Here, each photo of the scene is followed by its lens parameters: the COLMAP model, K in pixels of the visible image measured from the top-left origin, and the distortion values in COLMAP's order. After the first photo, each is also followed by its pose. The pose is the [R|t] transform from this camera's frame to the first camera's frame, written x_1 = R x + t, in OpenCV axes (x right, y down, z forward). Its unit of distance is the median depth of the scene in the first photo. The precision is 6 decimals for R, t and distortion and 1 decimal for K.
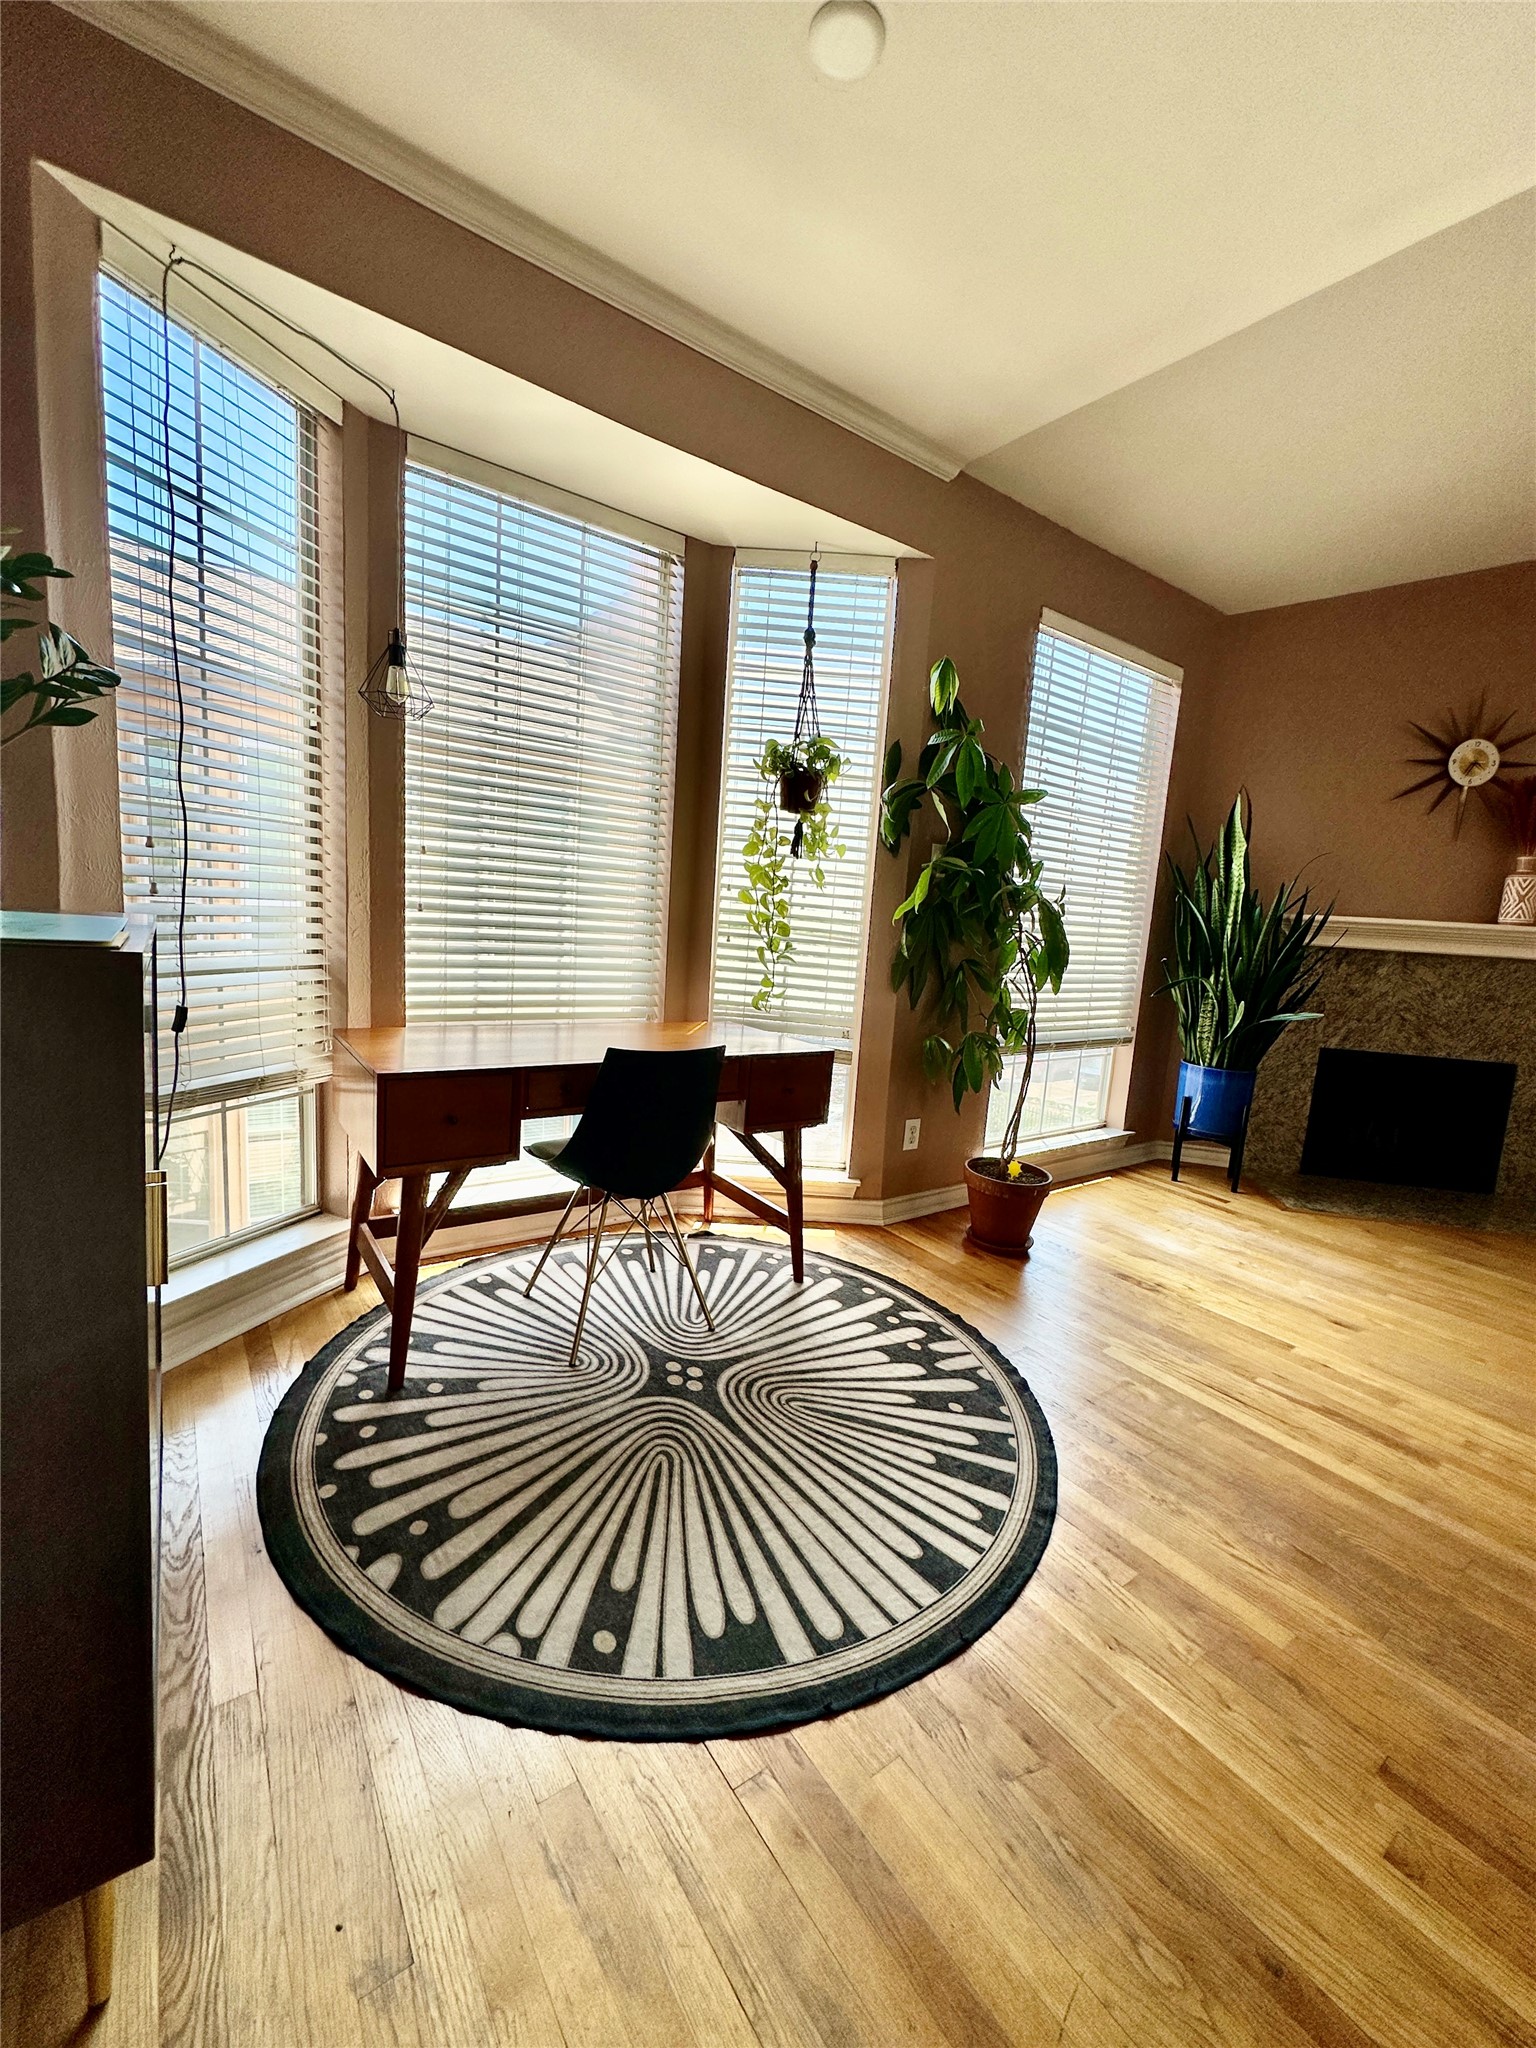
lens RADIAL K [[816.2, 0, 769.5], [0, 816.2, 1024.4], [0, 0, 1]] dist [-0.002943, 0.000734]
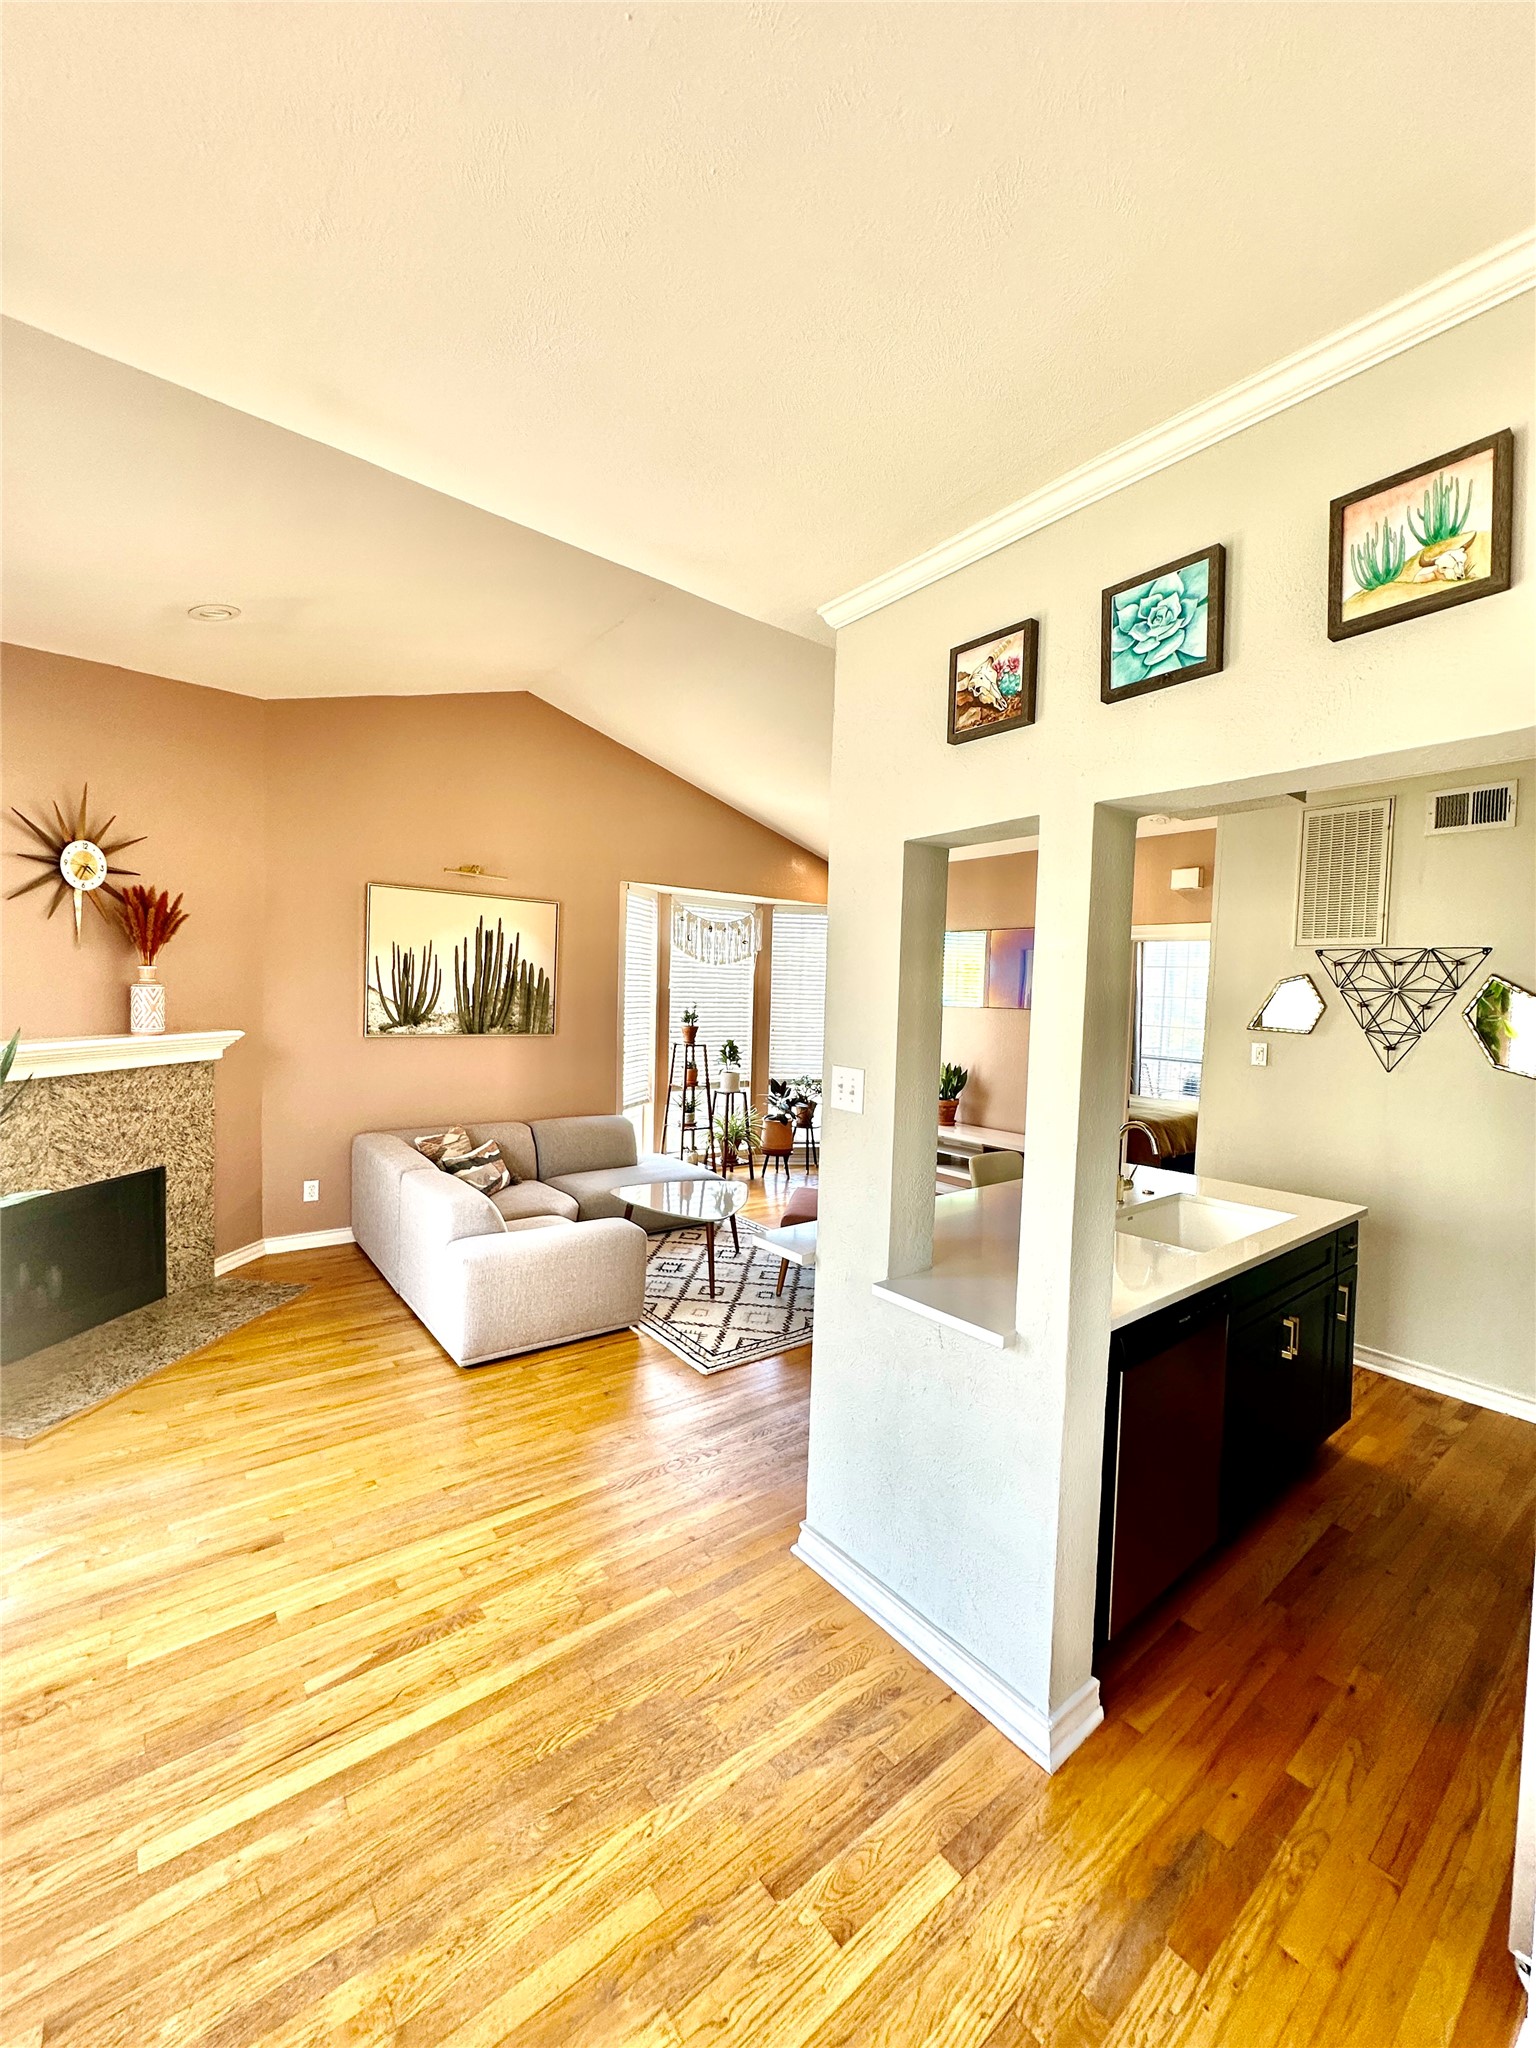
lens RADIAL K [[816.2, 0, 768.8], [0, 816.2, 1024.2], [0, 0, 1]] dist [-0.002943, 0.000734]
pose [[-0.043098, -0.110442, 0.992948, -0.104728], [0.106012, 0.987755, 0.114466, -0.167864], [-0.993430, 0.110197, -0.030863, 0.278206]]
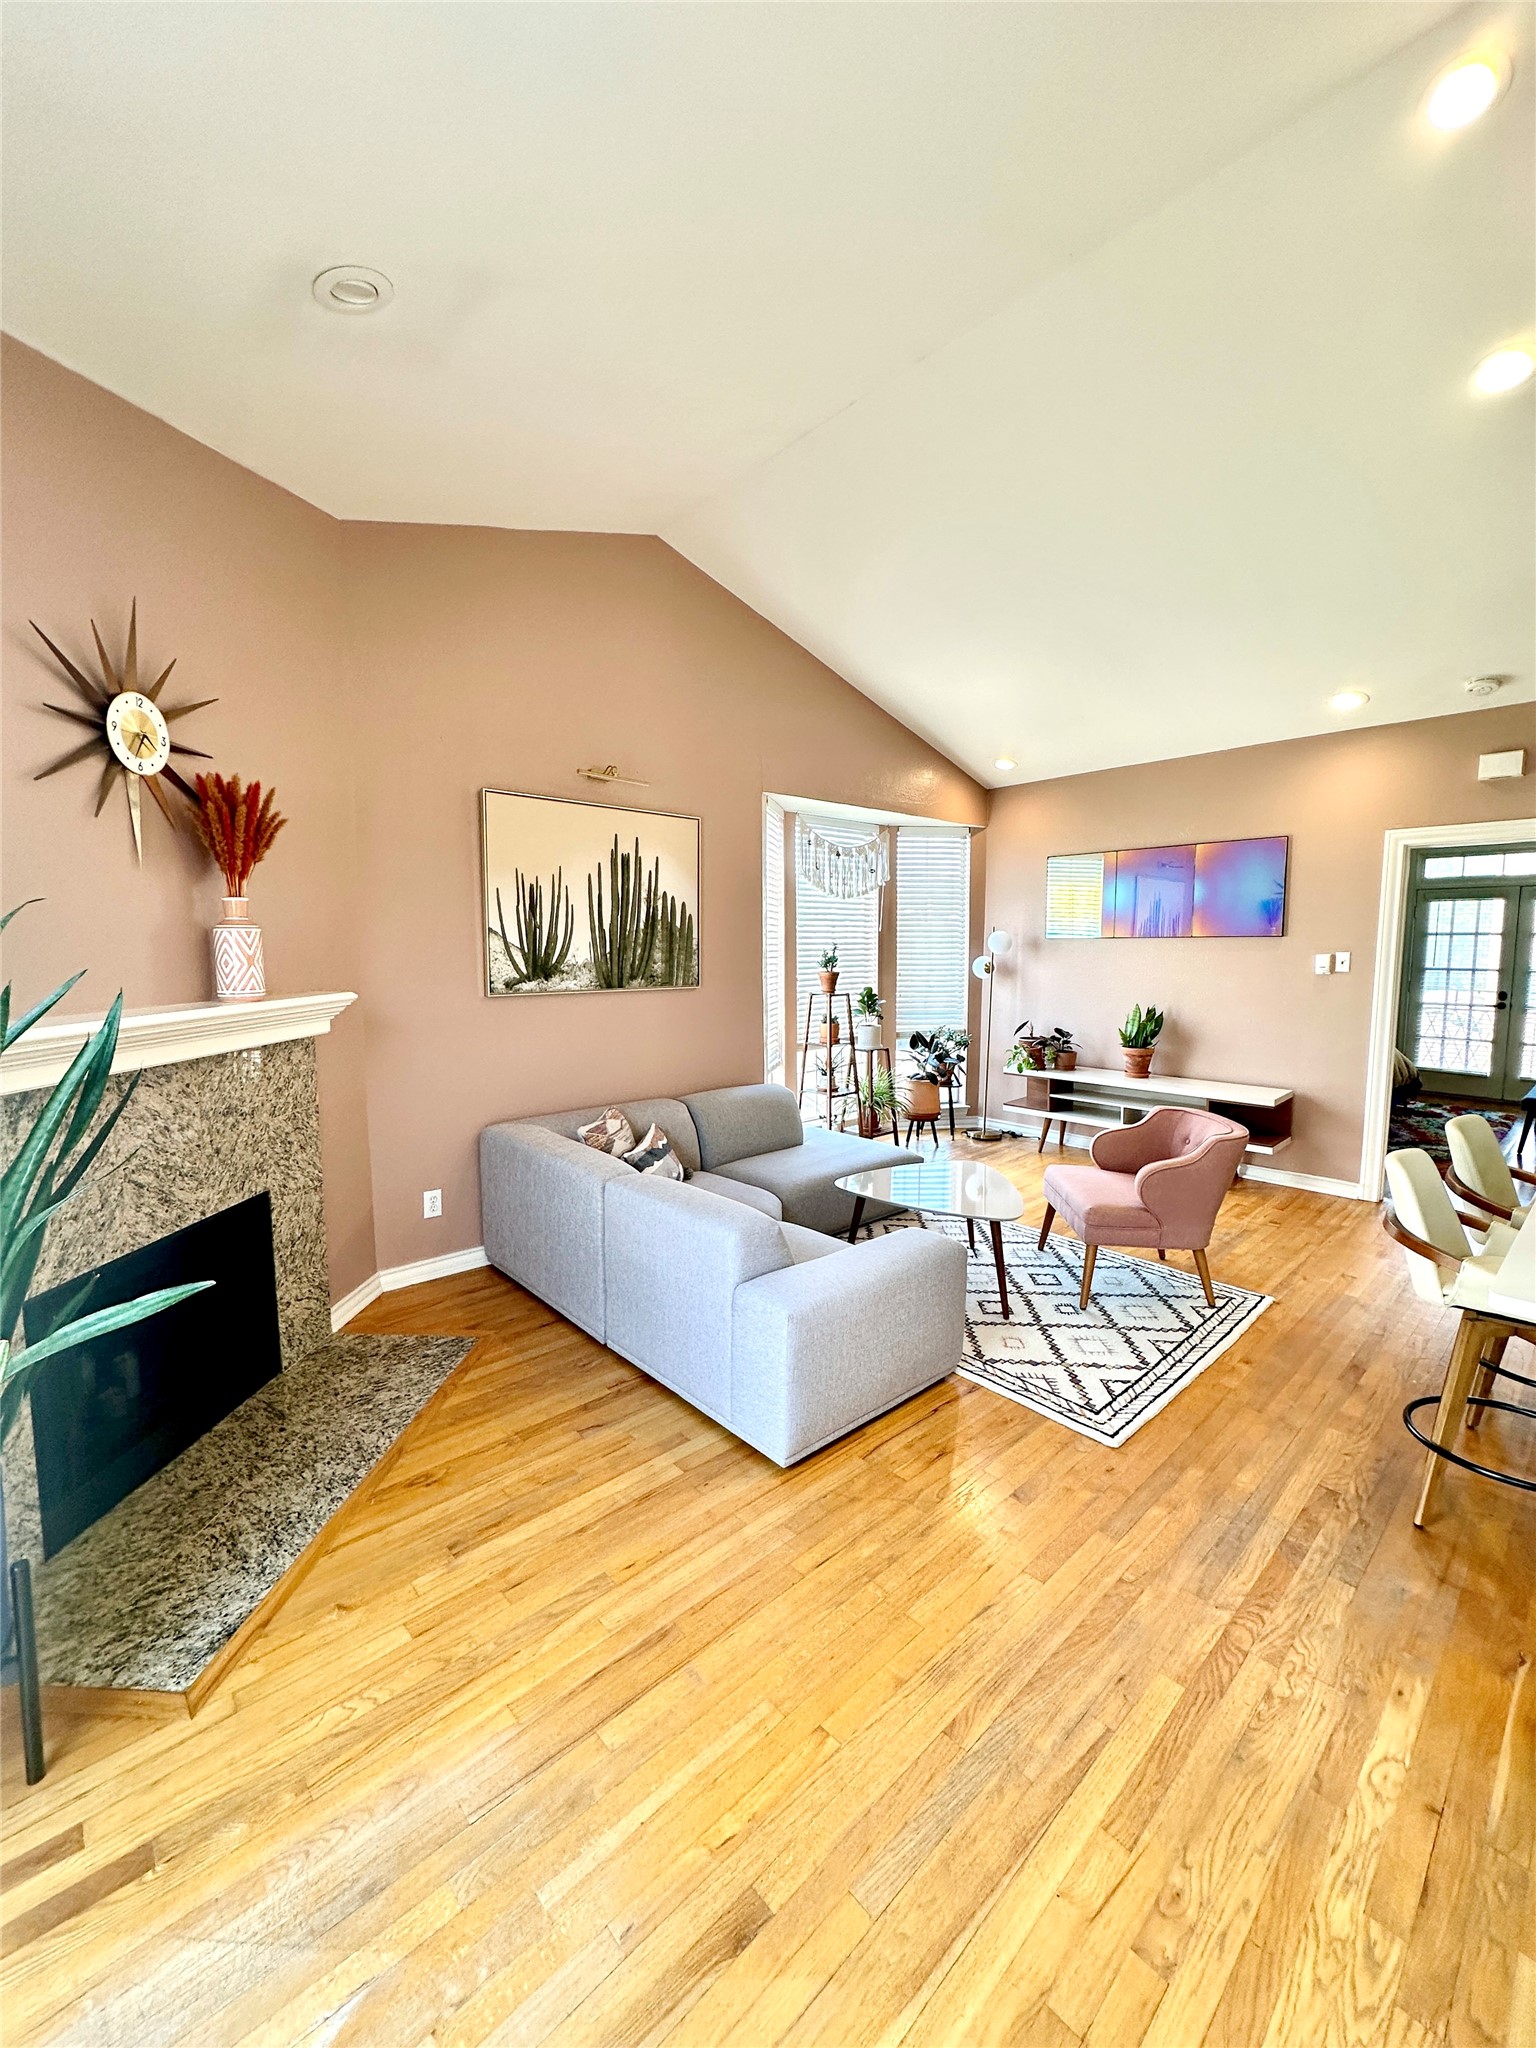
lens RADIAL K [[816.2, 0, 768.3], [0, 816.2, 1023.9], [0, 0, 1]] dist [-0.002943, 0.000734]
pose [[-0.113434, -0.163793, 0.979951, 0.213774], [0.133261, 0.974897, 0.178374, -0.164907], [-0.984568, 0.150823, -0.088760, 0.644040]]
